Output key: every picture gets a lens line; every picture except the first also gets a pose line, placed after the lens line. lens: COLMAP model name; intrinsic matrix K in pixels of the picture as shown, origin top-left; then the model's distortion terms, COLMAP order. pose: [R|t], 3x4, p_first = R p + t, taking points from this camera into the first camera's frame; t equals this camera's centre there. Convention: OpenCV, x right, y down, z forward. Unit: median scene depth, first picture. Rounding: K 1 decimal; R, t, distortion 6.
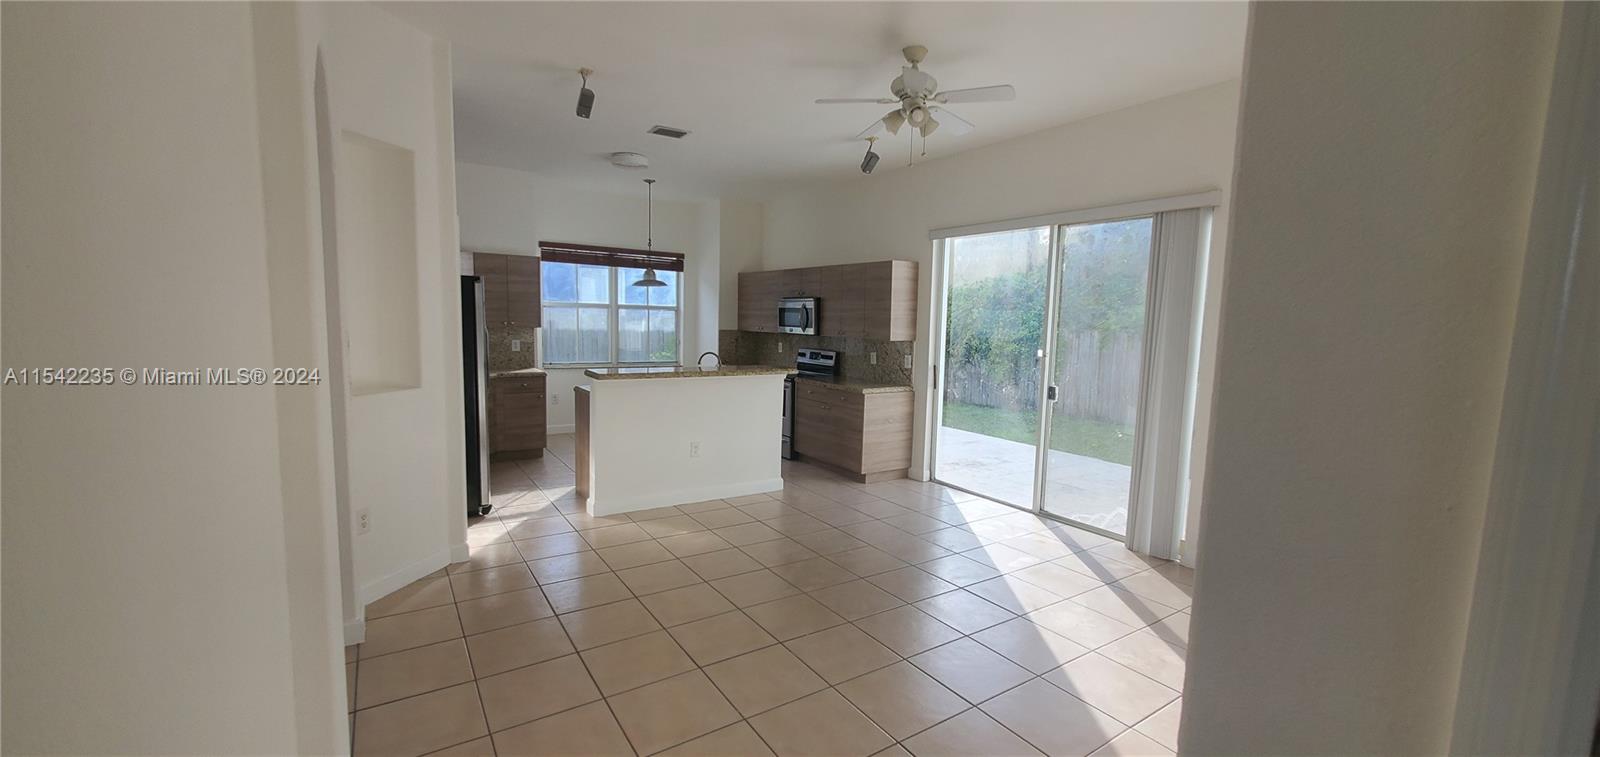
lens RADIAL K [[637.0, 0, 812.9], [0, 637.0, 382.4], [0, 0, 1]] dist [0.002331, 0.000012]
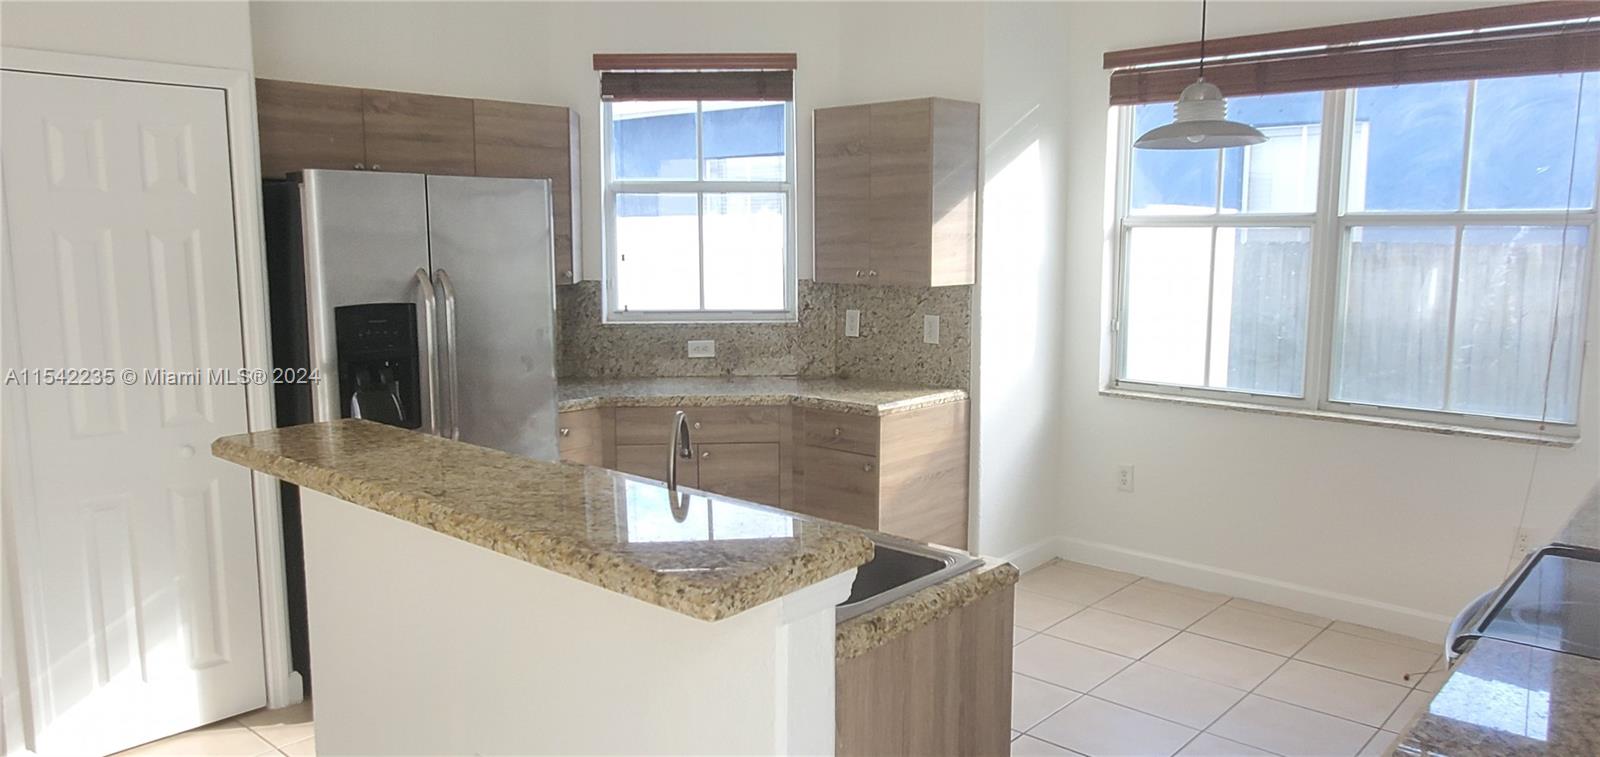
lens RADIAL K [[1118.7, 0, 800.0], [0, 1118.7, 378.5], [0, 0, 1]] dist [0.003257, 0.005290]
pose [[0.229662, 0.102931, -0.967812, 0.197610], [-0.089872, 0.992386, 0.084218, -0.079526], [0.969112, 0.067637, 0.237164, 0.758808]]
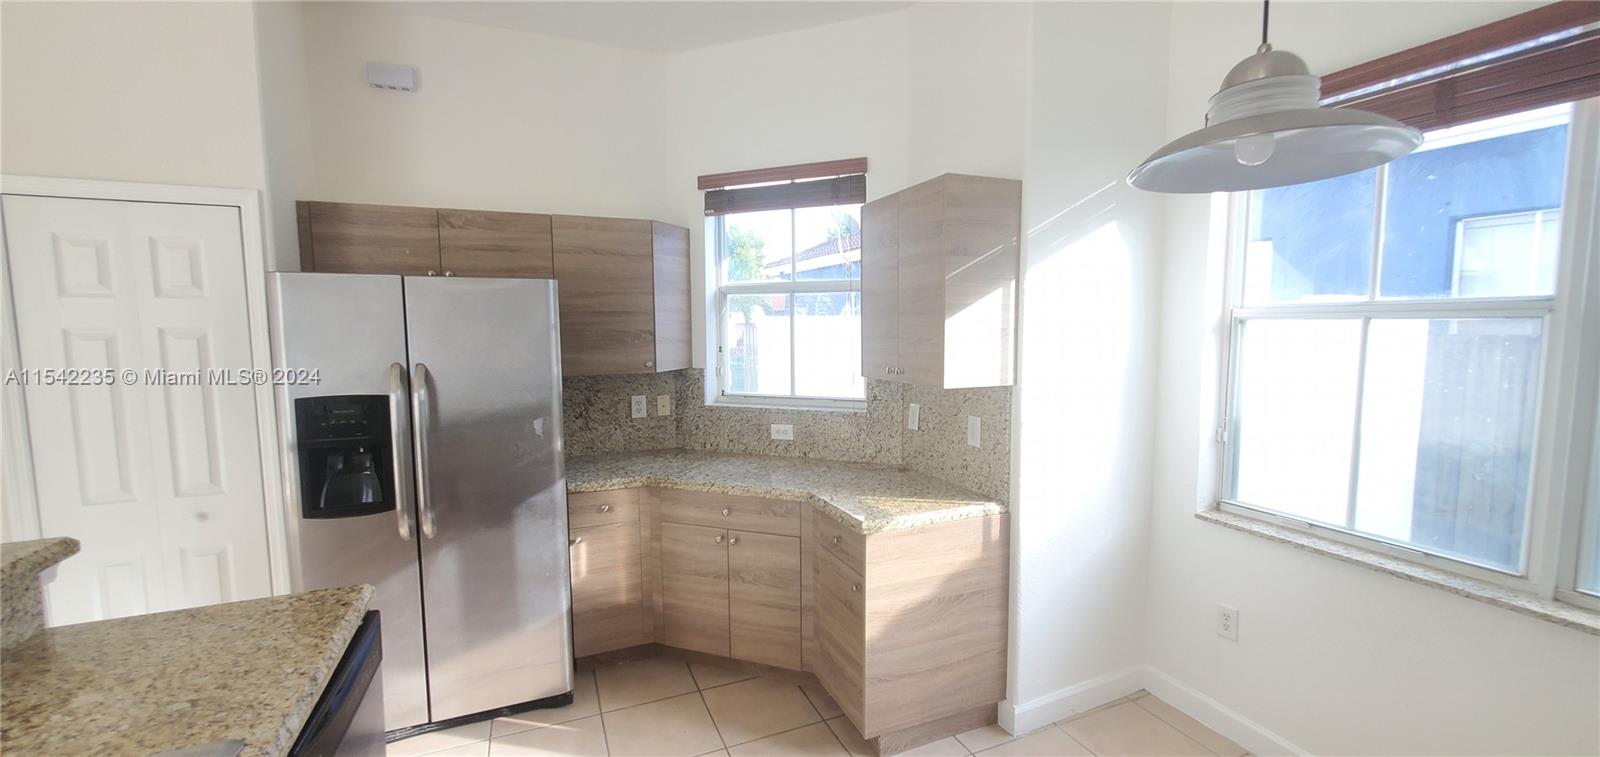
lens RADIAL K [[637.0, 0, 812.9], [0, 637.0, 382.4], [0, 0, 1]] dist [0.002331, 0.000012]
pose [[-0.195486, 0.062885, -0.978688, -0.087965], [-0.097121, 0.991795, 0.083126, -0.108336], [0.975885, 0.111302, -0.187775, 0.978736]]
